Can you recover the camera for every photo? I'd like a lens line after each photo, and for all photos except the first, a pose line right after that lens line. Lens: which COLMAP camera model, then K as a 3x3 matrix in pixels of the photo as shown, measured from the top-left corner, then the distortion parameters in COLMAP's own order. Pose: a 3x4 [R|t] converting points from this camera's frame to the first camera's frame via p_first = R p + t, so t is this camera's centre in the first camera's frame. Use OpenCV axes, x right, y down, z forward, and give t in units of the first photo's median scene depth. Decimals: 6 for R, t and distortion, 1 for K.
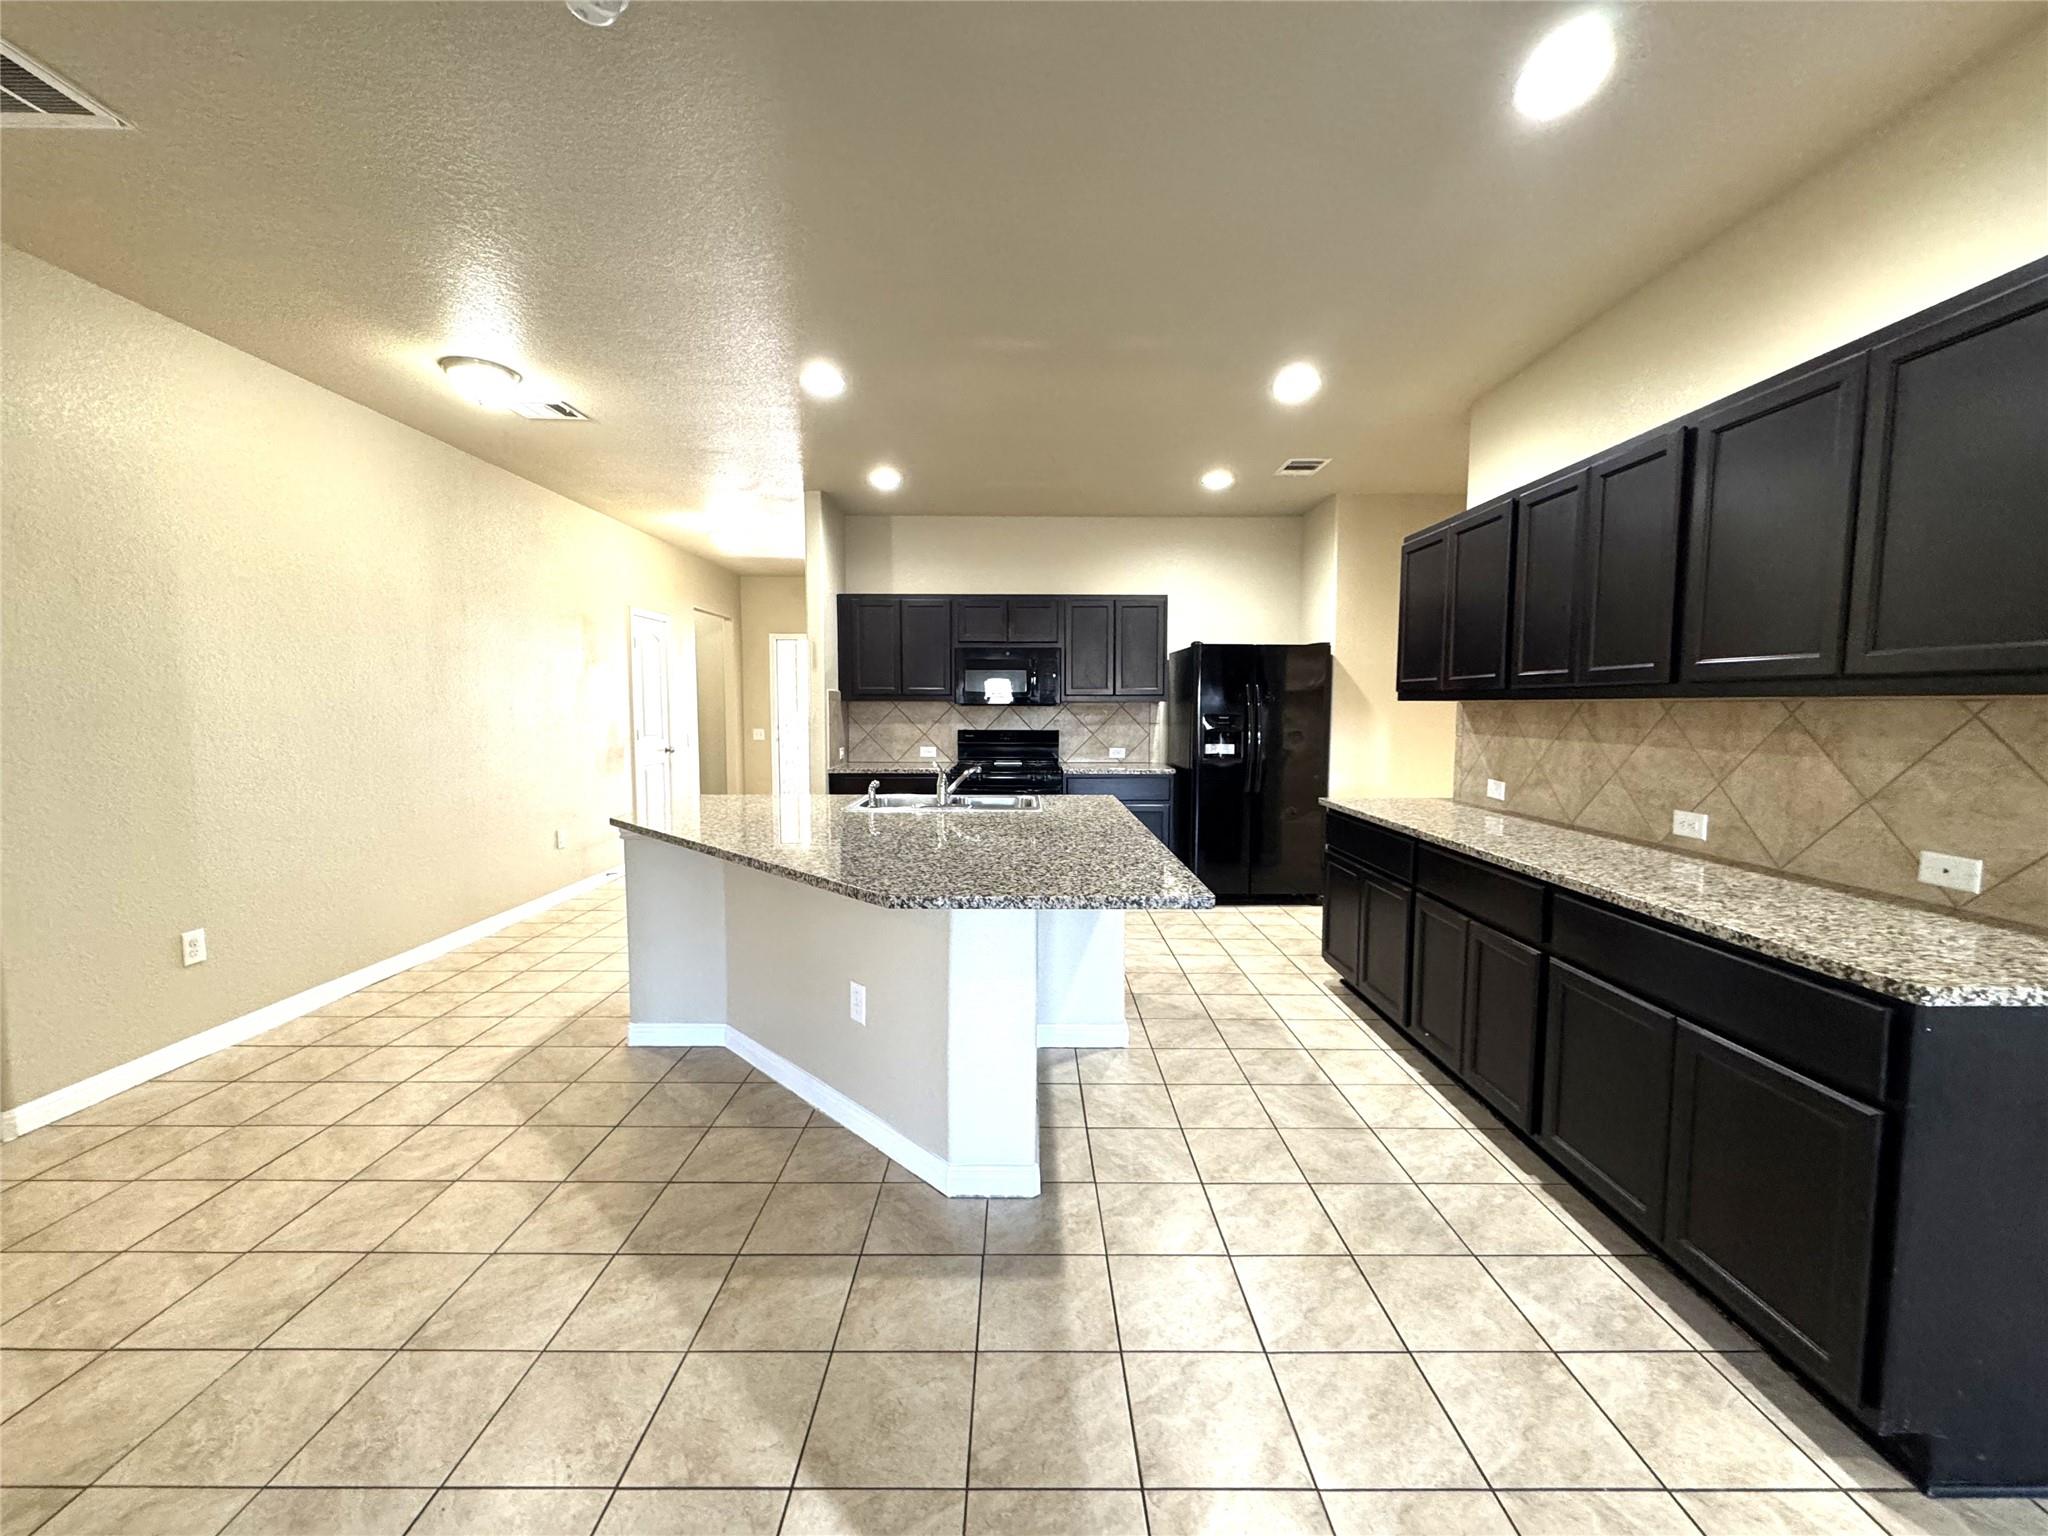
lens RADIAL K [[819.0, 0, 1020.6], [0, 819.0, 771.8], [0, 0, 1]] dist [-0.000697, -0.000087]
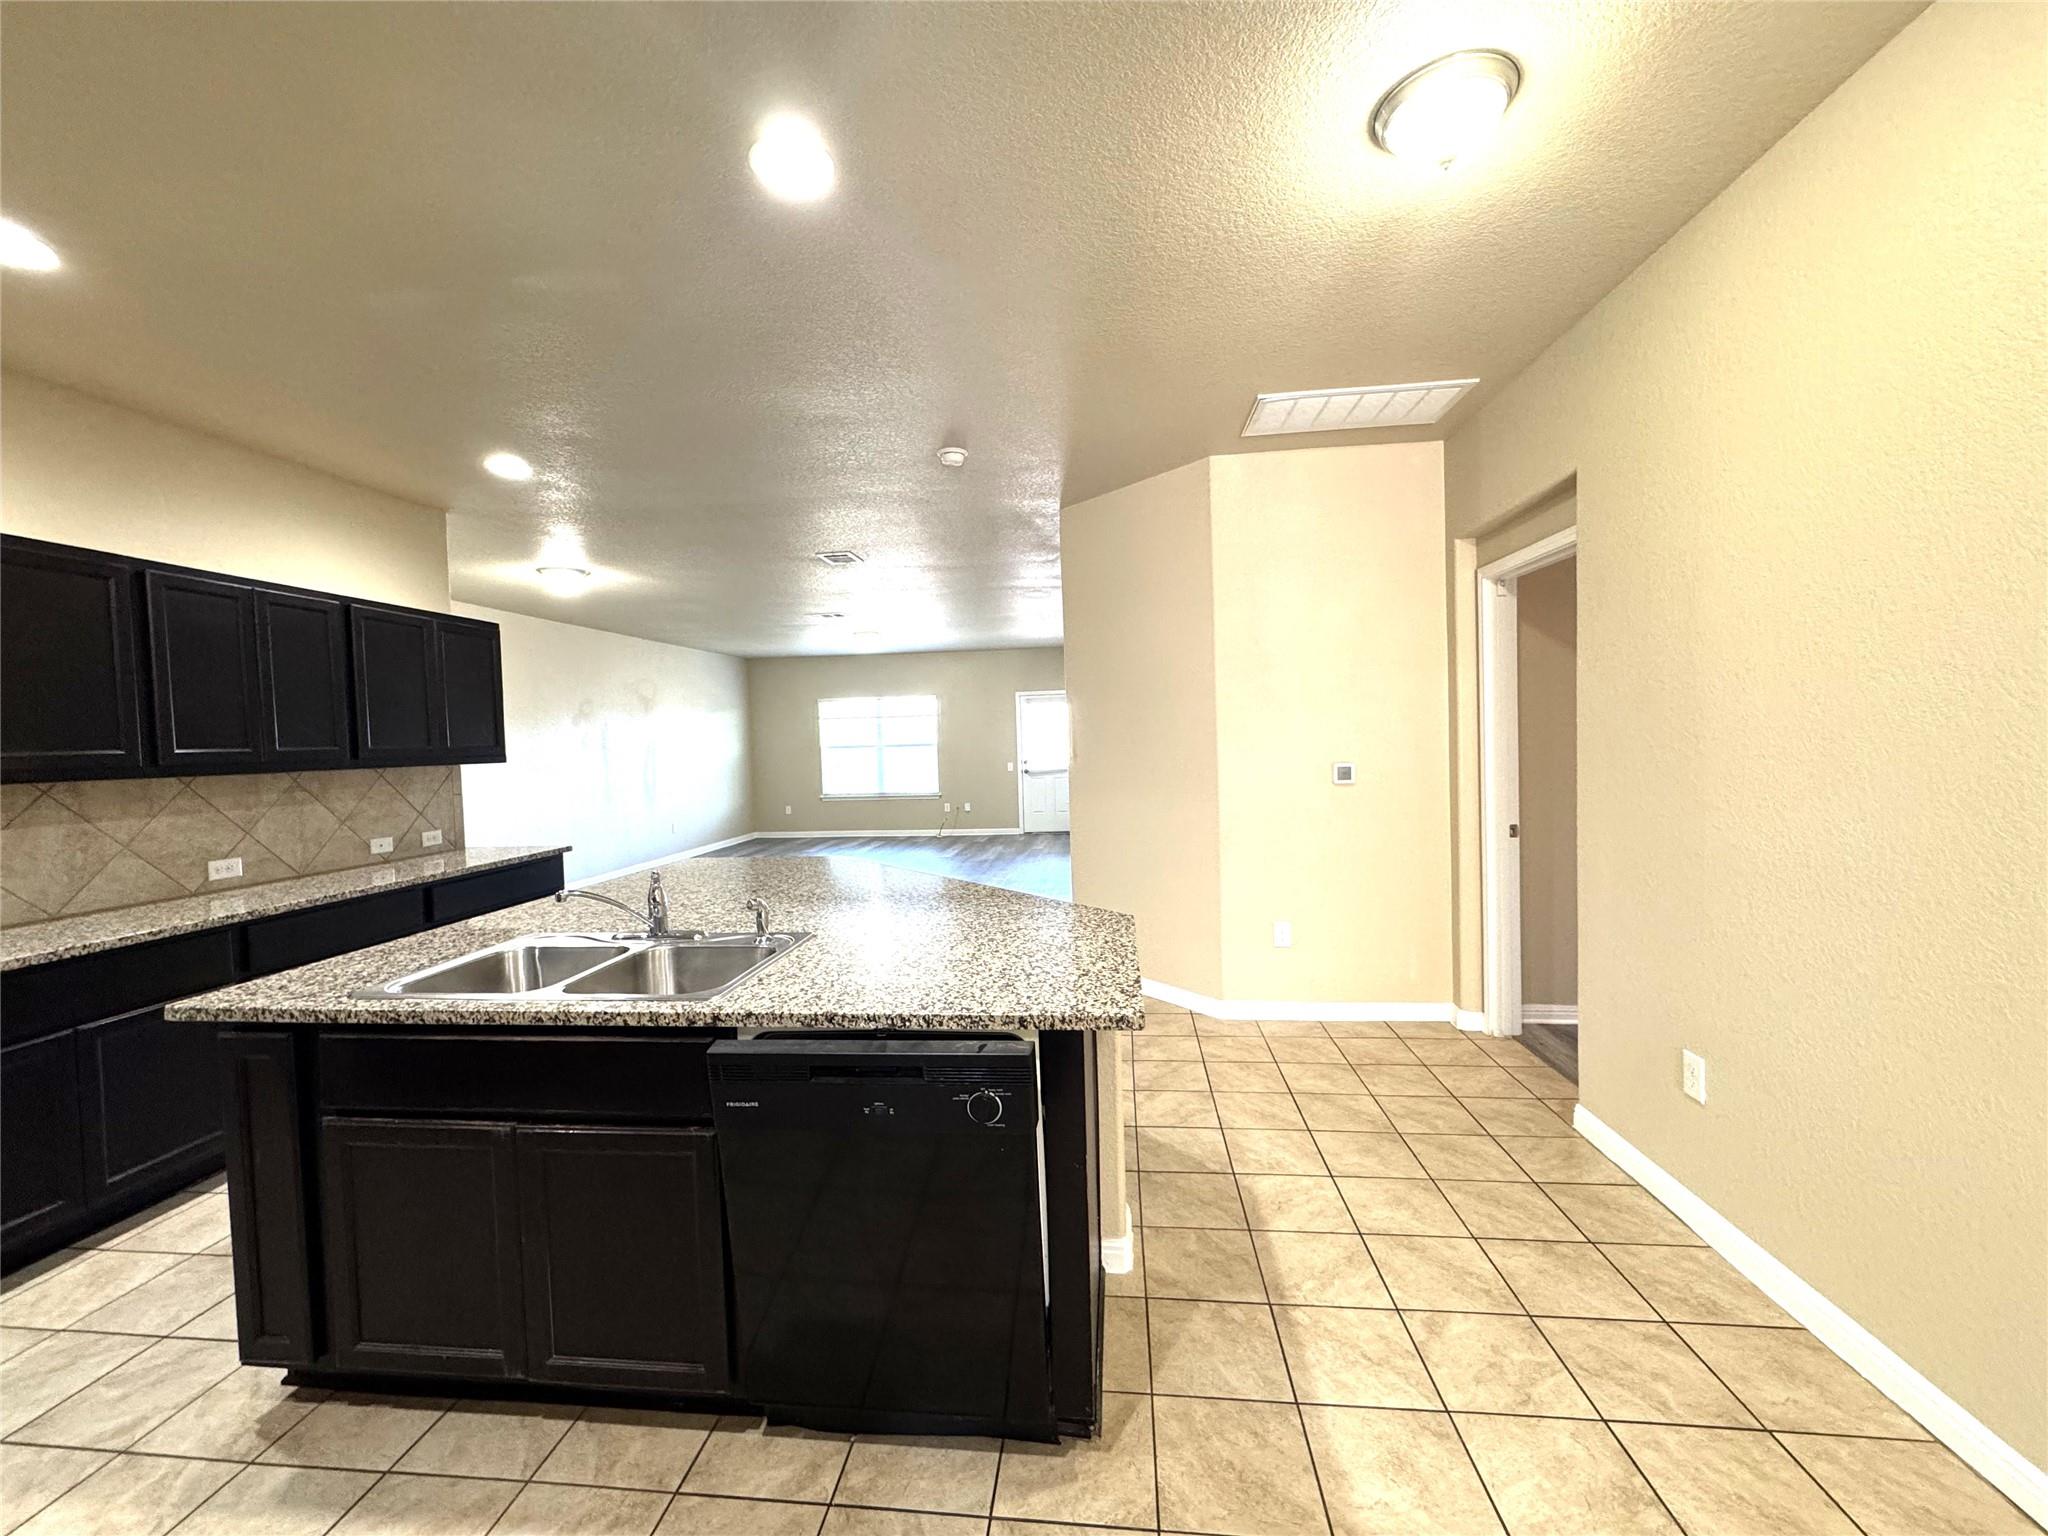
lens RADIAL K [[819.0, 0, 1027.7], [0, 819.0, 767.1], [0, 0, 1]] dist [-0.000697, -0.000087]
pose [[-0.994105, 0.023032, 0.105945, -0.585882], [0.035380, 0.992597, 0.116190, -0.196434], [-0.102484, 0.119254, -0.987560, 2.054038]]
